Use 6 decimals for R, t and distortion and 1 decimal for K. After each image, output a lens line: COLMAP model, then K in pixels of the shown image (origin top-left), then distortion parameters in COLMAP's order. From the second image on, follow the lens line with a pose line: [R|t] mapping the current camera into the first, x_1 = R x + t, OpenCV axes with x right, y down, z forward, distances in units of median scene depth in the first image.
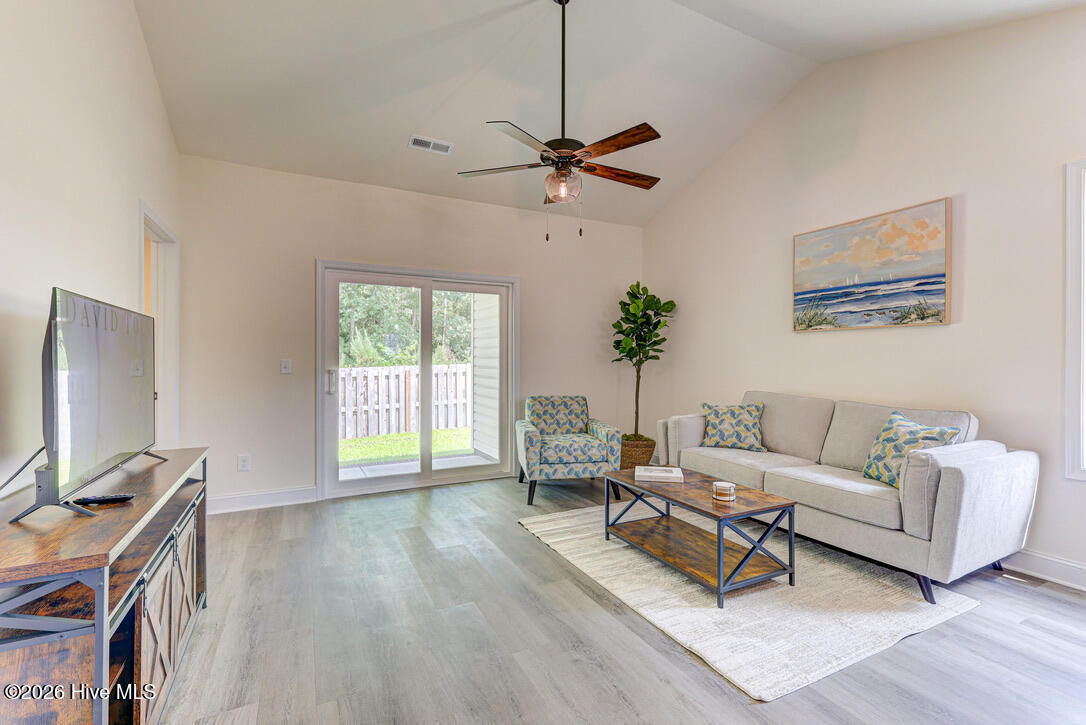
lens RADIAL K [[477.6, 0, 542.6], [0, 477.6, 359.7], [0, 0, 1]] dist [0.001251, 0.000090]
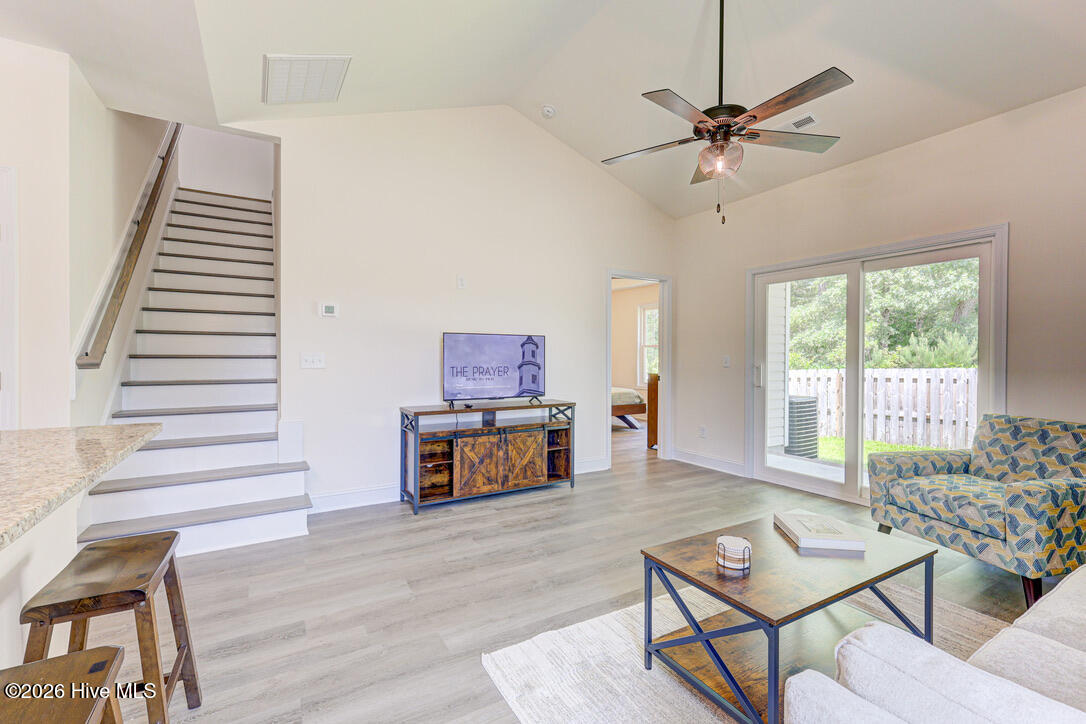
lens RADIAL K [[496.0, 0, 572.8], [0, 496.0, 360.5], [0, 0, 1]] dist [-0.000344, -0.000087]
pose [[0.082028, 0.007623, -0.996601, 0.683123], [-0.005708, 0.999958, 0.007178, 0.005151], [0.996614, 0.005100, 0.082069, 0.474228]]
